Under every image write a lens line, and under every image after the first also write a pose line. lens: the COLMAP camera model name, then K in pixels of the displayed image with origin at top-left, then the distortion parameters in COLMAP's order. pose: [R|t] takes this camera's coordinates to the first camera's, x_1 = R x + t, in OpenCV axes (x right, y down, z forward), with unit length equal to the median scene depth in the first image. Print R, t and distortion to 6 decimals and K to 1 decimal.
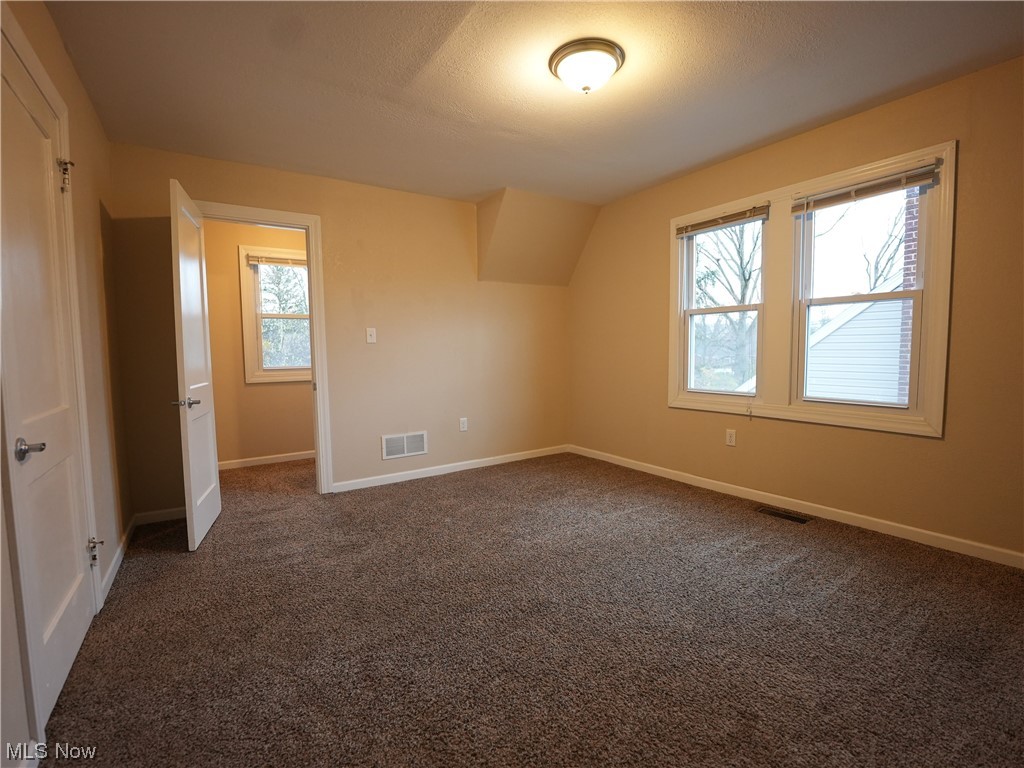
lens RADIAL K [[469.4, 0, 509.4], [0, 469.4, 384.7], [0, 0, 1]] dist [-0.029338, 0.002618]
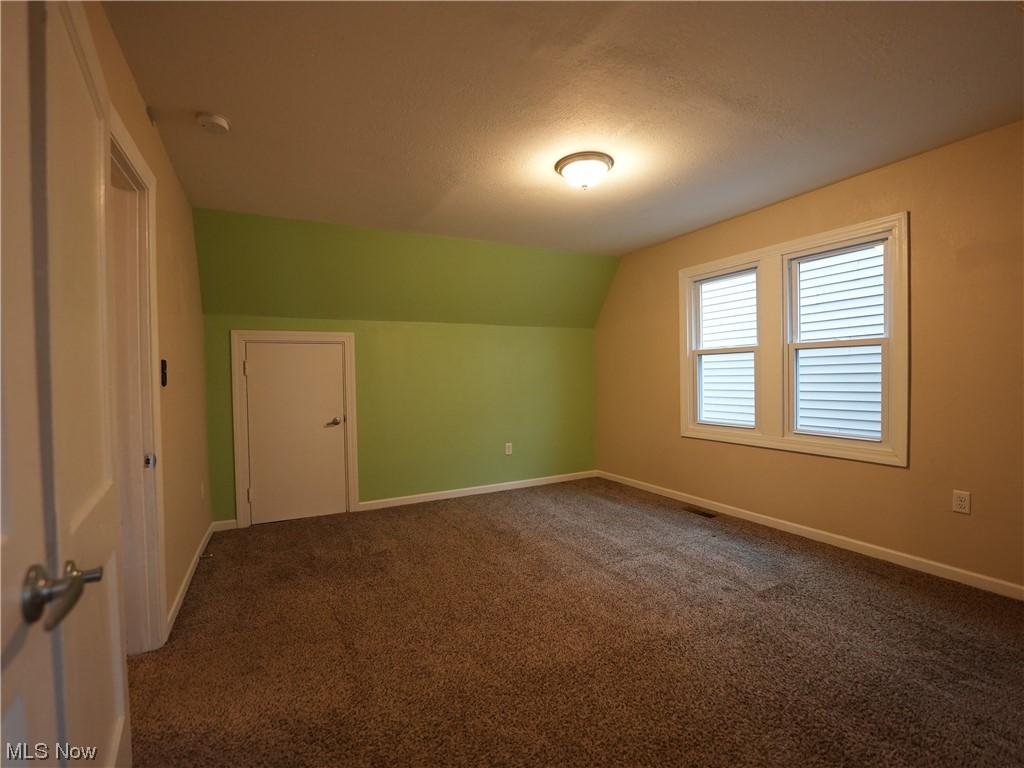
lens RADIAL K [[469.4, 0, 512.0], [0, 469.4, 385.5], [0, 0, 1]] dist [-0.029338, 0.002618]
pose [[0.993396, 0.016448, -0.113549, 0.083149], [-0.023132, 0.998061, -0.057793, 0.000921], [0.112379, 0.060038, 0.991850, -0.193967]]
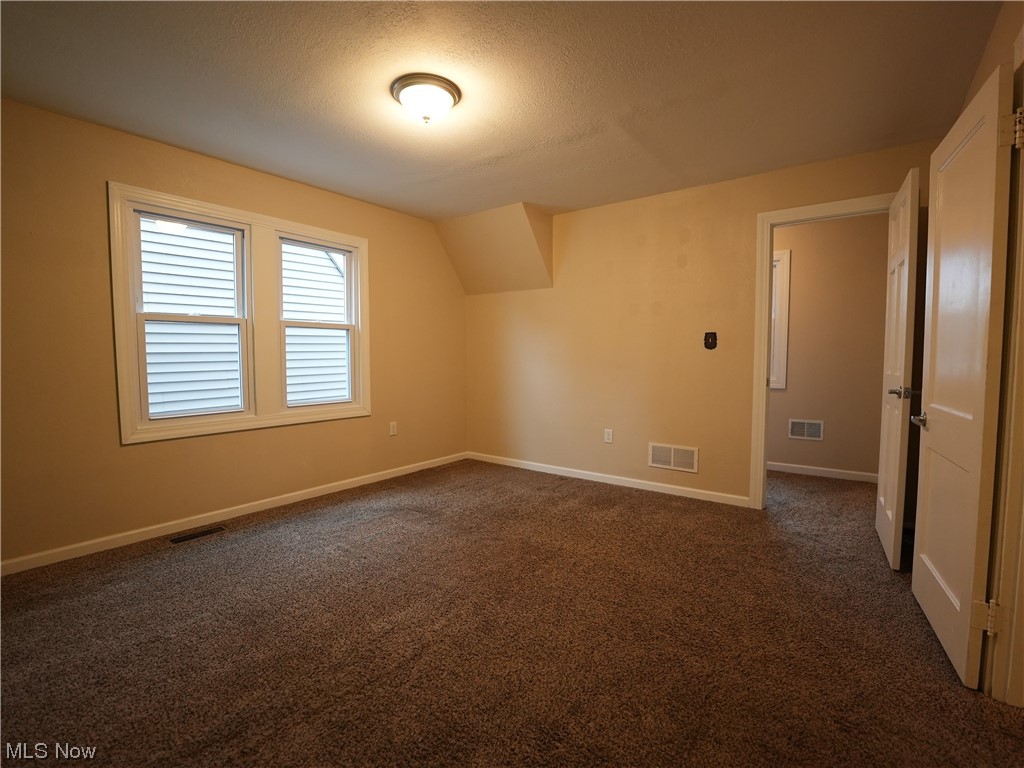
lens RADIAL K [[469.4, 0, 515.8], [0, 469.4, 389.6], [0, 0, 1]] dist [-0.029338, 0.002618]
pose [[-0.331263, -0.039988, 0.942691, -0.666849], [0.088408, 0.993391, 0.073206, -0.045535], [-0.939388, 0.107592, -0.325538, 0.852393]]
